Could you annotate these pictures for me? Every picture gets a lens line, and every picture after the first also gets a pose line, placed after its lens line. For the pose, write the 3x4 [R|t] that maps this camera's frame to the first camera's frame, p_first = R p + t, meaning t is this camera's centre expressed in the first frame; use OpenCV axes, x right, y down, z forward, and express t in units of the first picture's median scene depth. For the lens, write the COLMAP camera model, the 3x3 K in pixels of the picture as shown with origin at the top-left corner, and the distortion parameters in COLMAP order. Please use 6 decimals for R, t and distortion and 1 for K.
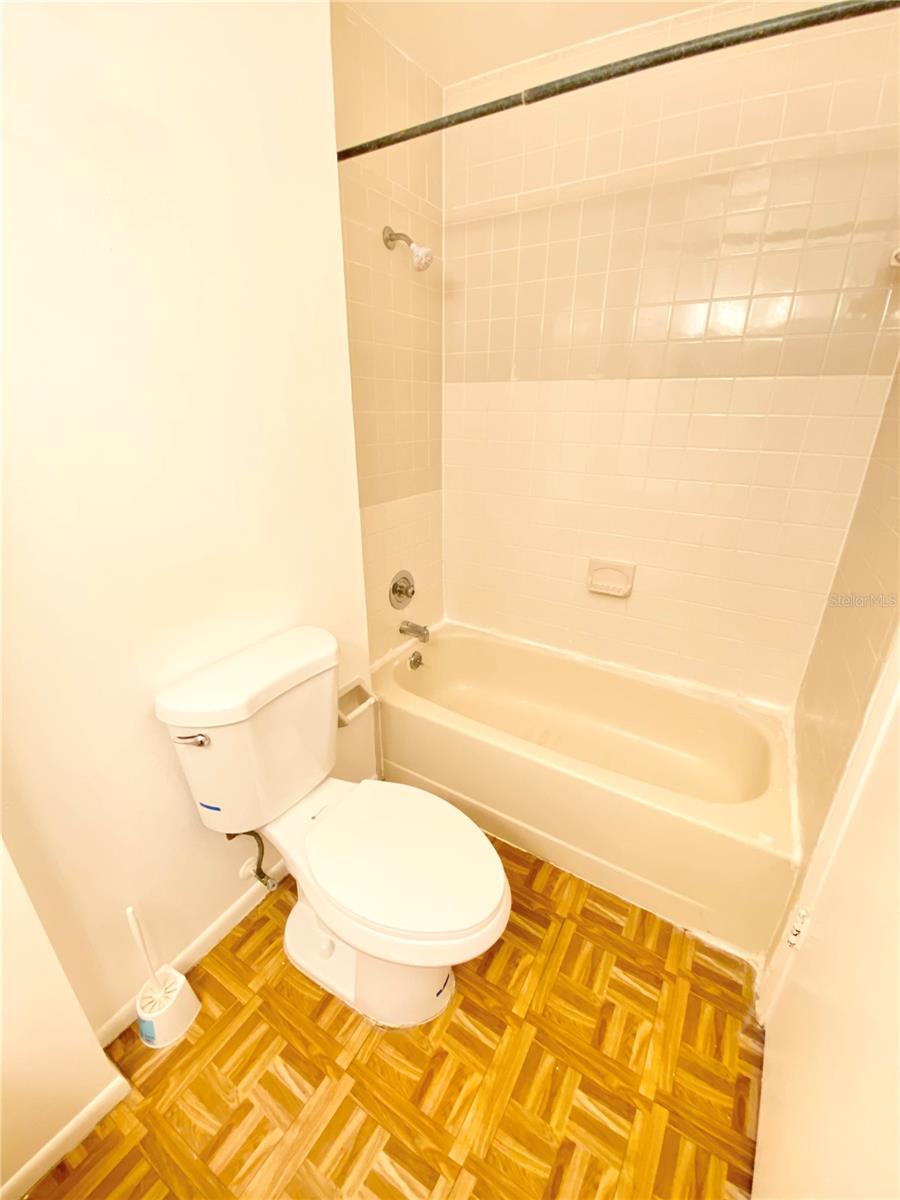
lens RADIAL K [[487.9, 0, 442.2], [0, 487.9, 595.3], [0, 0, 1]] dist [0.014205, -0.017312]
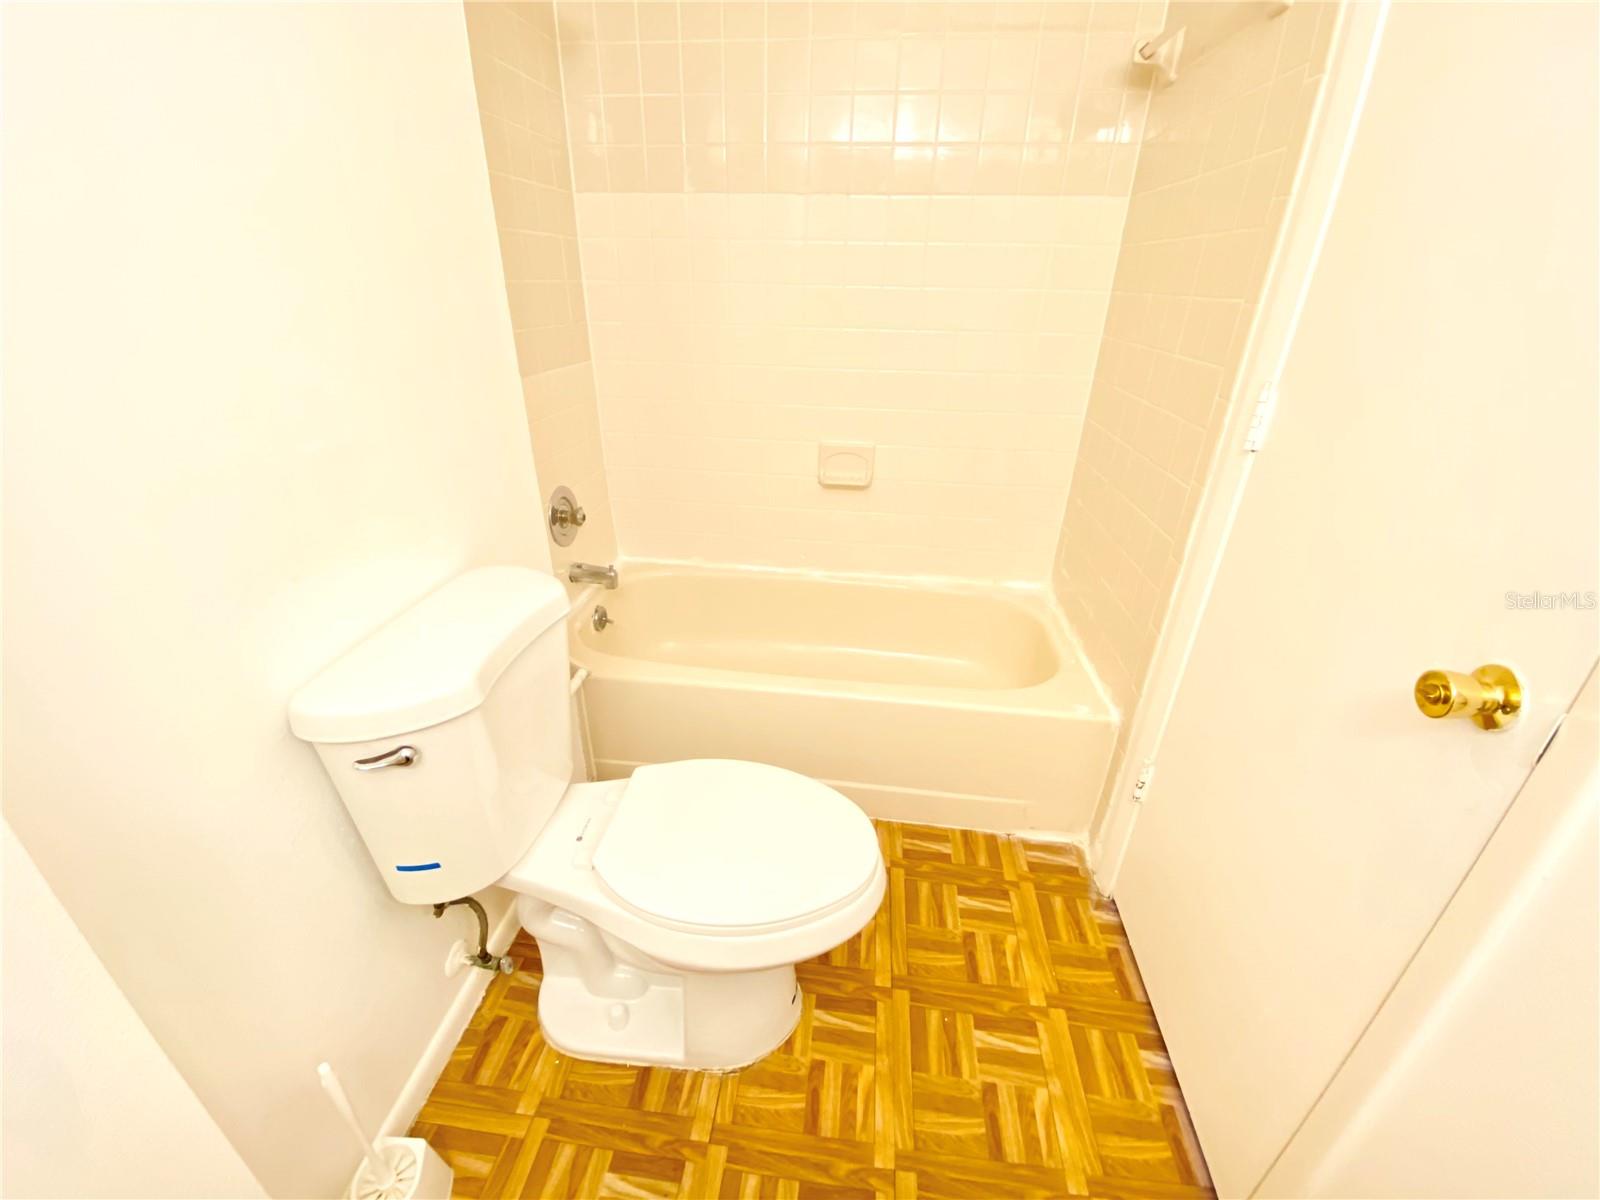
lens RADIAL K [[650.5, 0, 803.8], [0, 650.5, 596.7], [0, 0, 1]] dist [0.014205, -0.017312]
pose [[0.908701, -0.175375, 0.378822, -0.254646], [0.140012, 0.982949, 0.119199, 0.064004], [-0.393267, -0.055277, 0.917761, 0.078401]]
